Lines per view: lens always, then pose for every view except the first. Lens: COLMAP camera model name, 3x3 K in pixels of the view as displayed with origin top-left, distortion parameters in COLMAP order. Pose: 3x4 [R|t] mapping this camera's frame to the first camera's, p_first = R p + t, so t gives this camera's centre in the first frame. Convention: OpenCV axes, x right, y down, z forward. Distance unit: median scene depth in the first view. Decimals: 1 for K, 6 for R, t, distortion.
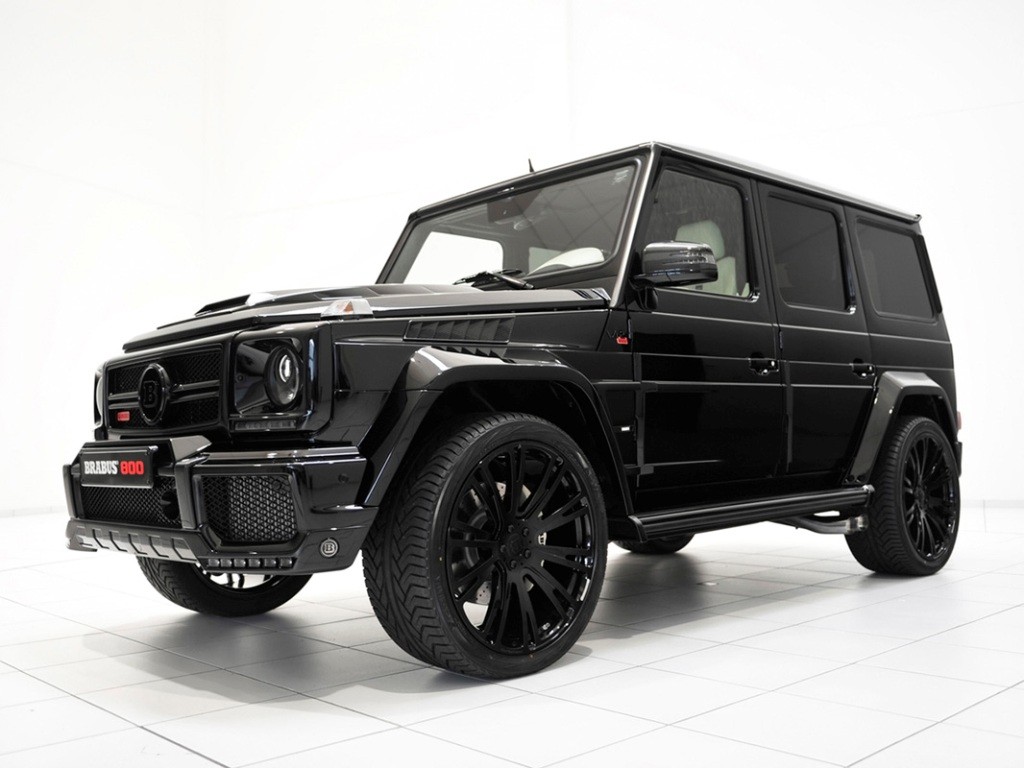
lens RADIAL K [[979.2, 0, 512.0], [0, 979.2, 384.0], [0, 0, 1]] dist [0.006986, -0.120473]
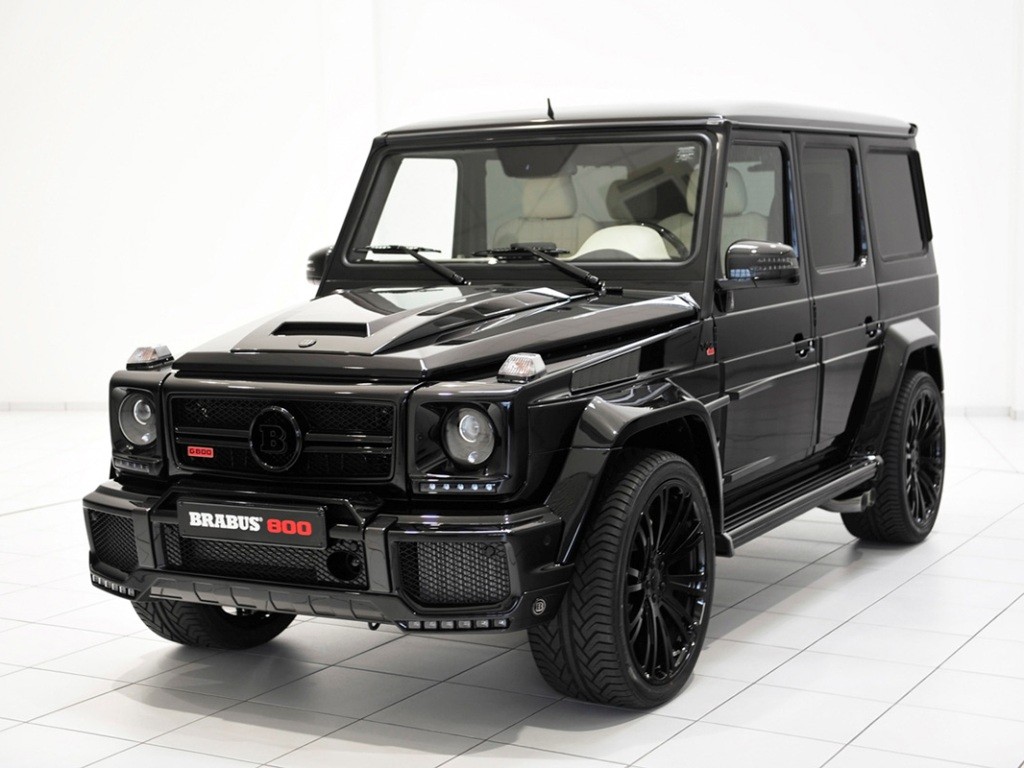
lens RADIAL K [[1634.8, 0, 512.0], [0, 1634.8, 384.0], [0, 0, 1]] dist [0.040655, 0.064984]
pose [[0.956307, -0.024605, 0.291328, -0.451565], [-0.021766, 0.987695, 0.154869, -0.213596], [-0.291553, -0.154443, 0.944004, -0.385070]]
